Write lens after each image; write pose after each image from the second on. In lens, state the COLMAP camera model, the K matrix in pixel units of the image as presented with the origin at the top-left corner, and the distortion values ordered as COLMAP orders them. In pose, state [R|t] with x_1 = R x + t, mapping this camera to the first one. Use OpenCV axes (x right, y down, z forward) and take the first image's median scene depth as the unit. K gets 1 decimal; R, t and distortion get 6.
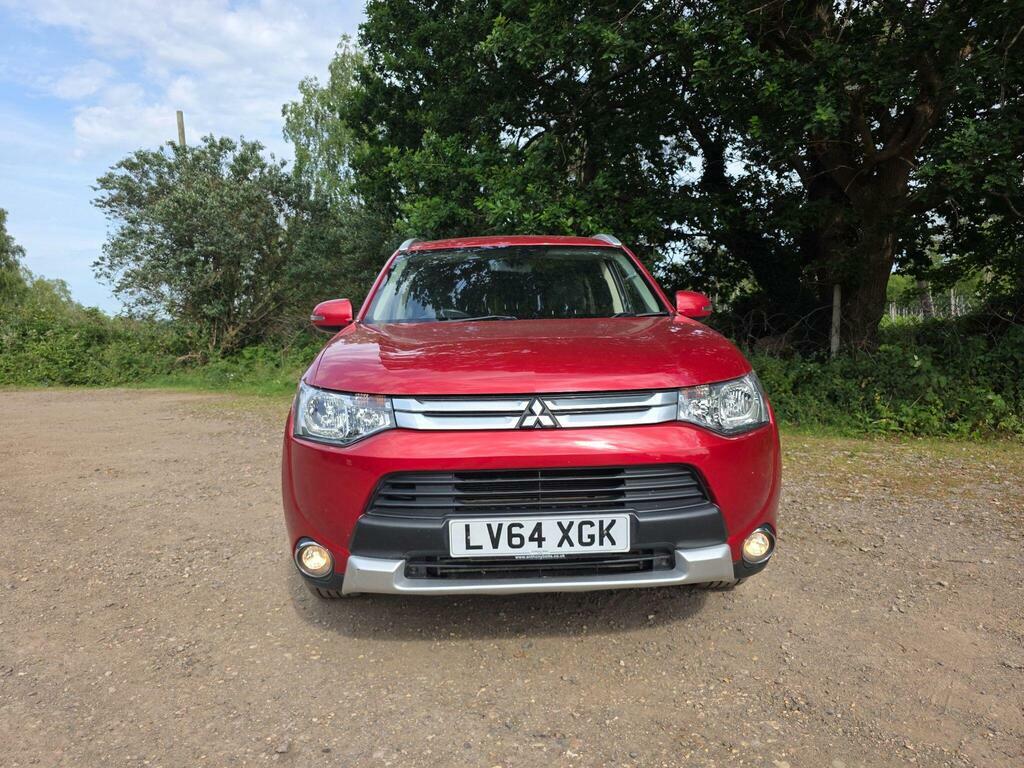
lens RADIAL K [[692.6, 0, 498.9], [0, 692.6, 387.2], [0, 0, 1]] dist [0.052638, -0.023394]
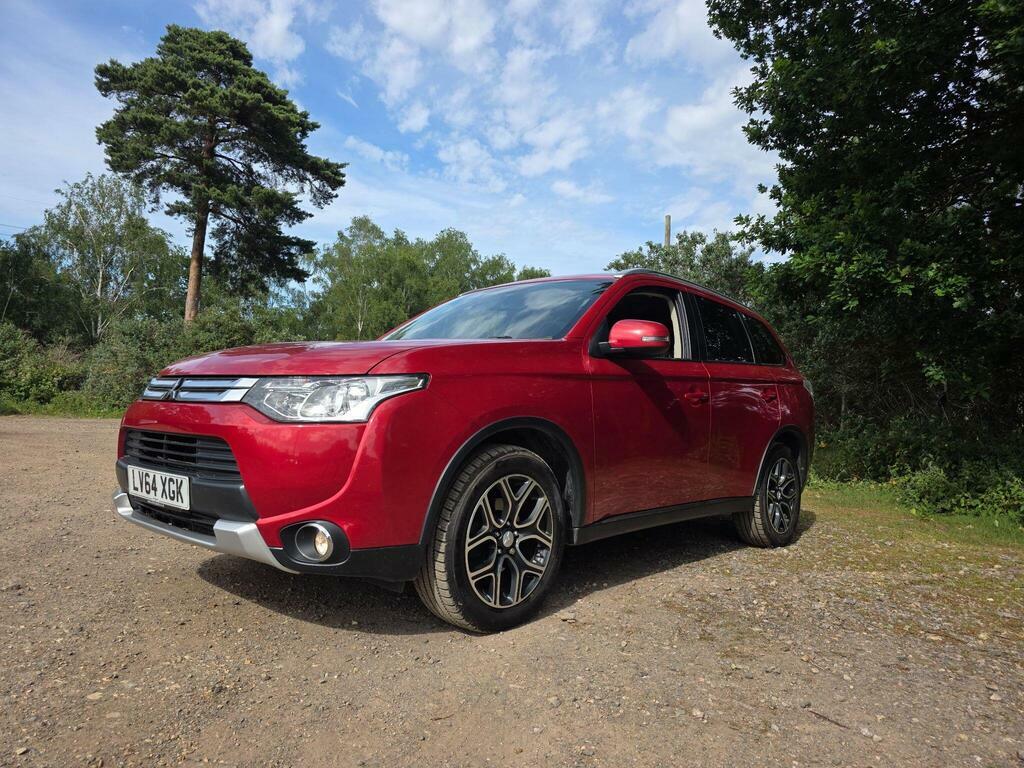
lens RADIAL K [[691.8, 0, 510.9], [0, 691.8, 391.4], [0, 0, 1]] dist [0.052157, -0.055887]
pose [[0.728318, 0.032848, -0.684451, 1.245451], [-0.118257, 0.989889, -0.078329, 0.063009], [0.674957, 0.137990, 0.724839, 0.455333]]
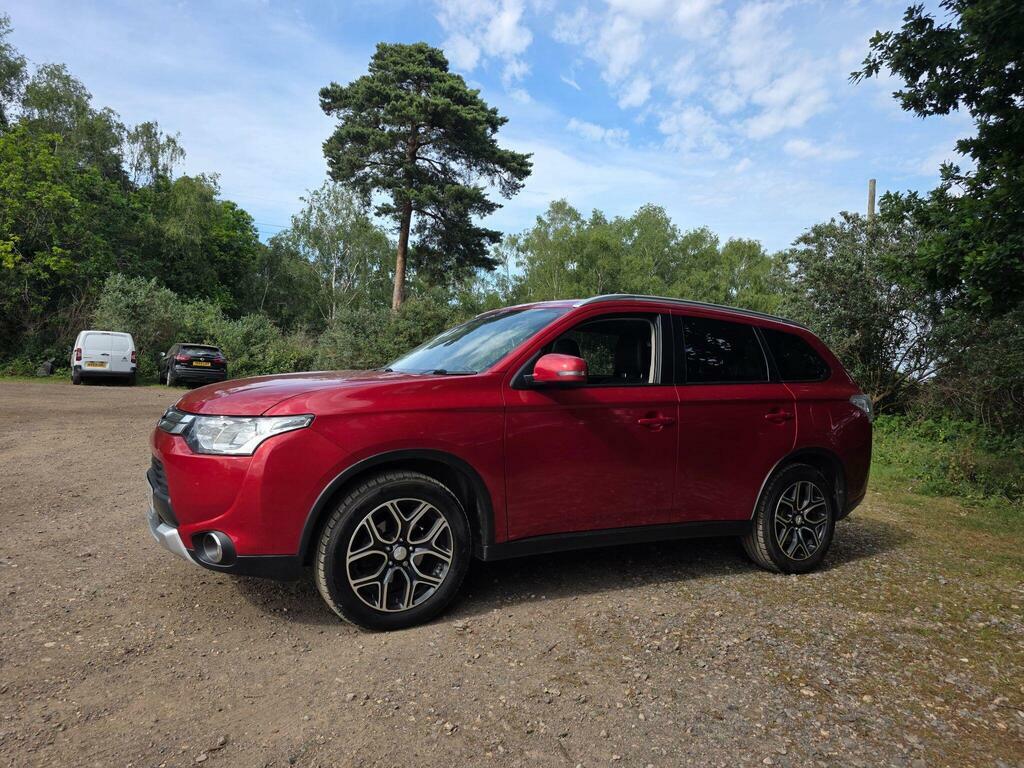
lens RADIAL K [[688.4, 0, 501.1], [0, 688.4, 388.0], [0, 0, 1]] dist [0.050745, -0.047530]
pose [[0.472491, 0.063694, -0.879031, 1.723491], [-0.141939, 0.989865, -0.004569, -0.127906], [0.869831, 0.126928, 0.476743, 0.826197]]
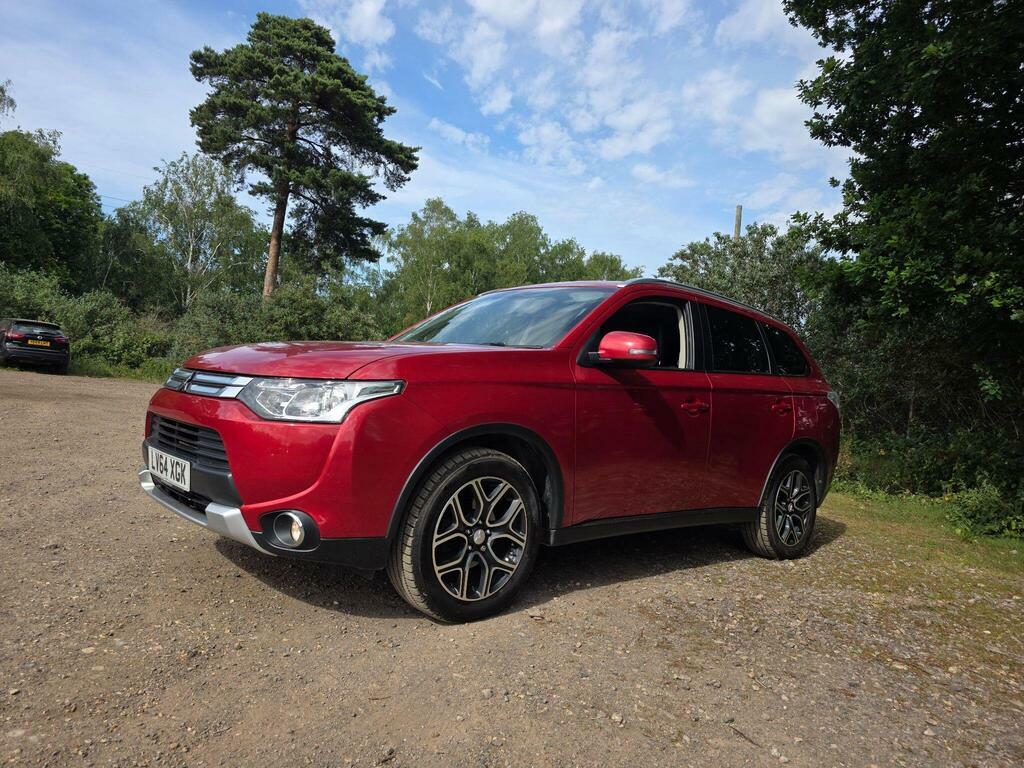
lens RADIAL K [[690.2, 0, 502.2], [0, 690.2, 382.9], [0, 0, 1]] dist [0.061226, -0.069768]
pose [[0.645329, 0.076741, -0.760040, 1.404086], [-0.174045, 0.983544, -0.048469, -0.001550], [0.743814, 0.163559, 0.648066, 0.514325]]
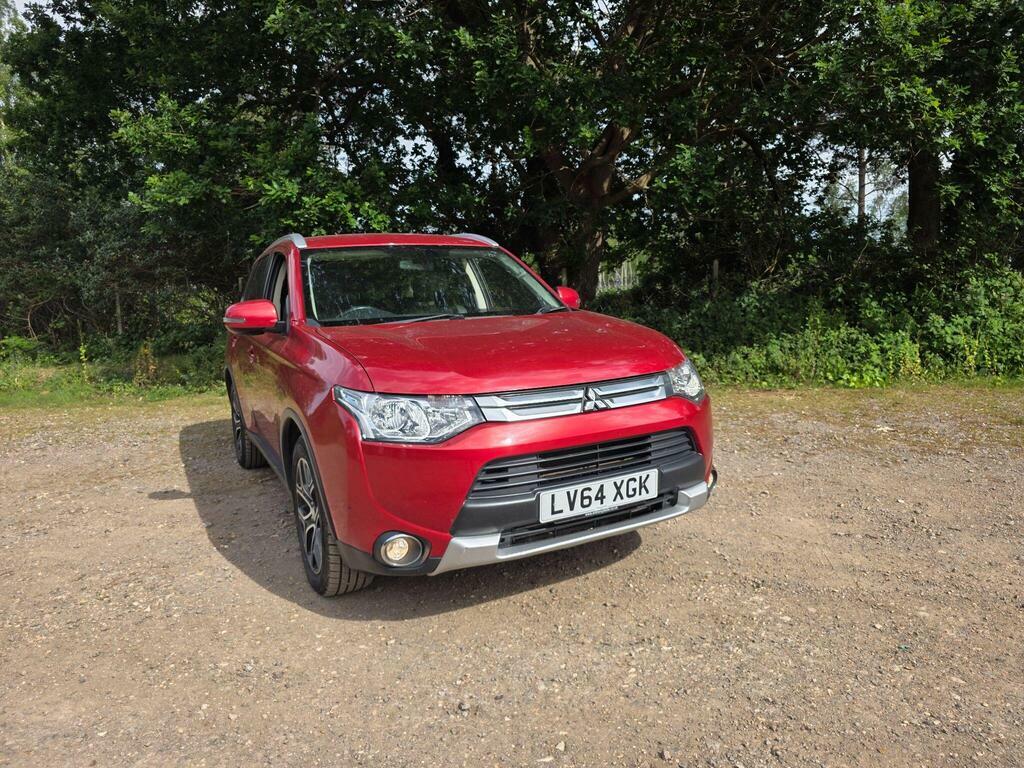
lens RADIAL K [[698.5, 0, 514.9], [0, 698.5, 367.4], [0, 0, 1]] dist [0.065837, -0.053749]
pose [[0.892026, -0.068910, 0.446701, -0.581391], [0.065091, 0.997593, 0.023911, -0.054388], [-0.447274, 0.007747, 0.894364, -0.069955]]
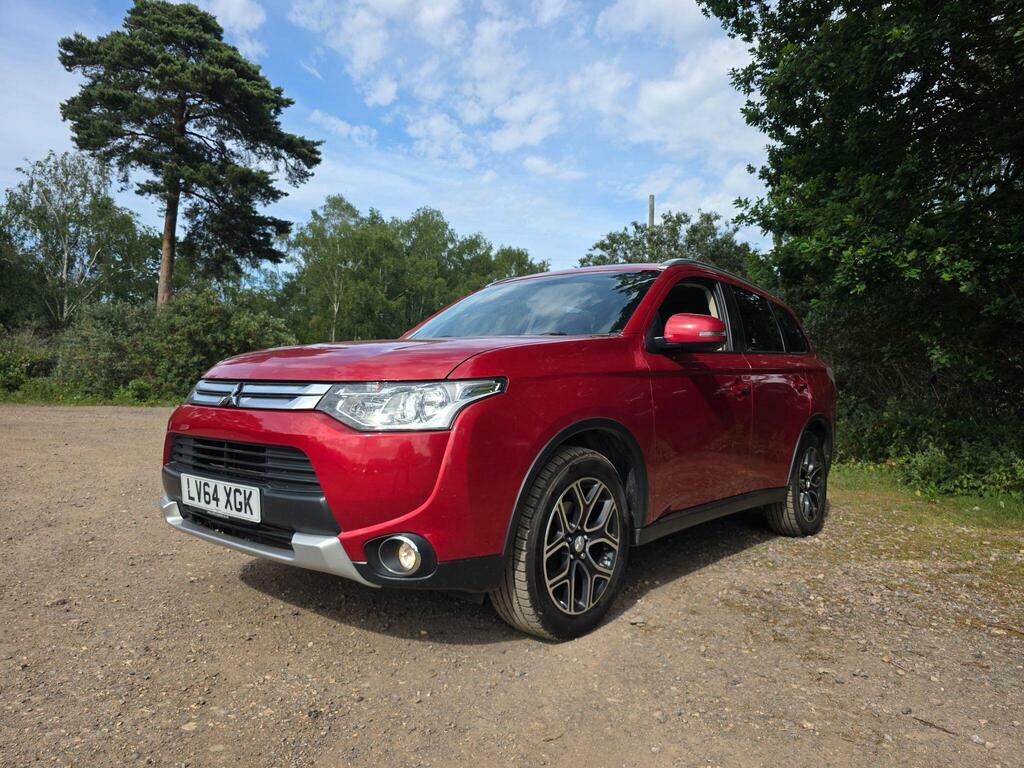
lens RADIAL K [[697.3, 0, 512.0], [0, 697.3, 385.3], [0, 0, 1]] dist [0.036792, -0.040950]
pose [[0.755246, 0.038823, -0.654291, 1.105406], [-0.104988, 0.992521, -0.062295, 0.042880], [0.646978, 0.115740, 0.753673, 0.364718]]
